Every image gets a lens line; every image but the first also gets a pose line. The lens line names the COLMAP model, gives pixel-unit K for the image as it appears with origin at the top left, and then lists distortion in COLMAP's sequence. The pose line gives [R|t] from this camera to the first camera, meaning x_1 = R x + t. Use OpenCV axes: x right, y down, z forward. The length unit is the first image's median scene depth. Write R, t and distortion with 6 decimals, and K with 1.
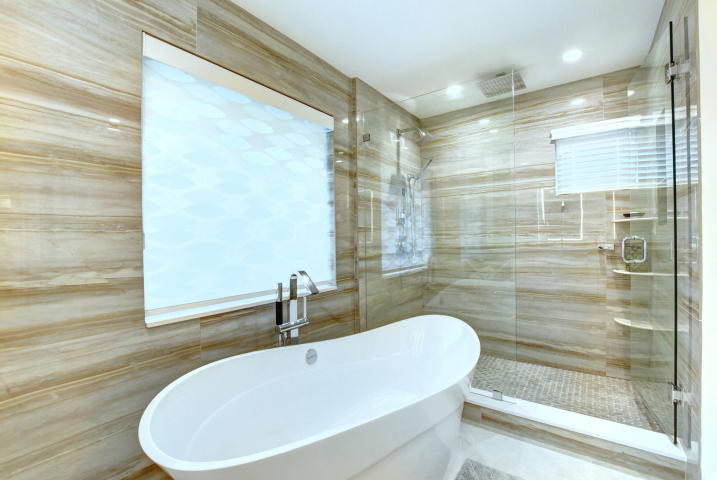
lens RADIAL K [[320.7, 0, 357.0], [0, 320.7, 240.9], [0, 0, 1]] dist [-0.022308, 0.000469]
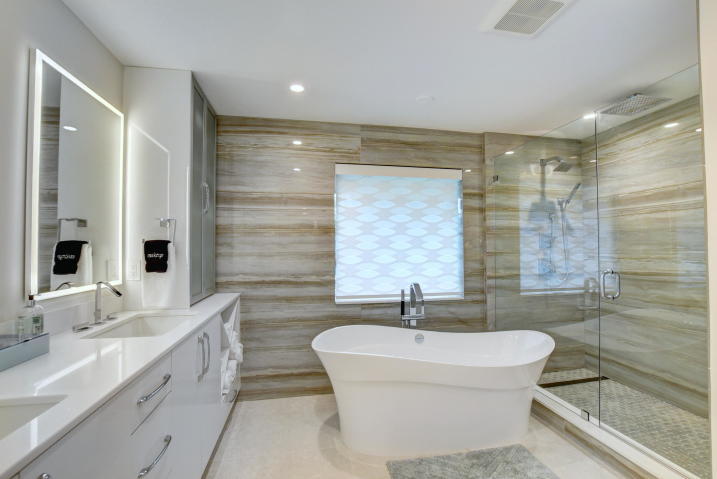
lens RADIAL K [[320.7, 0, 359.1], [0, 320.7, 240.2], [0, 0, 1]] dist [-0.022308, 0.000469]
pose [[0.729251, -0.006334, -0.684217, 0.557708], [-0.008896, 0.999785, -0.018737, -0.068665], [0.684188, 0.019751, 0.729038, -0.274775]]
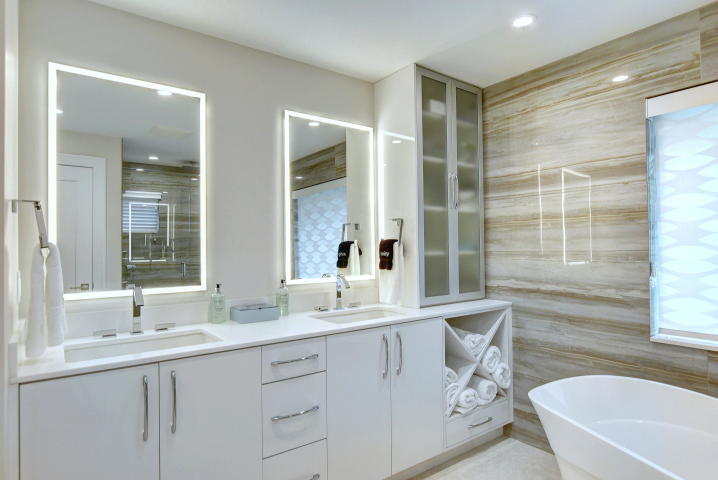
lens RADIAL K [[414.6, 0, 359.4], [0, 414.6, 239.6], [0, 0, 1]] dist [-0.004831, -0.000070]
pose [[-0.288664, -0.000570, -0.957430, 0.733204], [0.010982, 0.999932, -0.003906, -0.075964], [0.957368, -0.011642, -0.288638, 0.241688]]
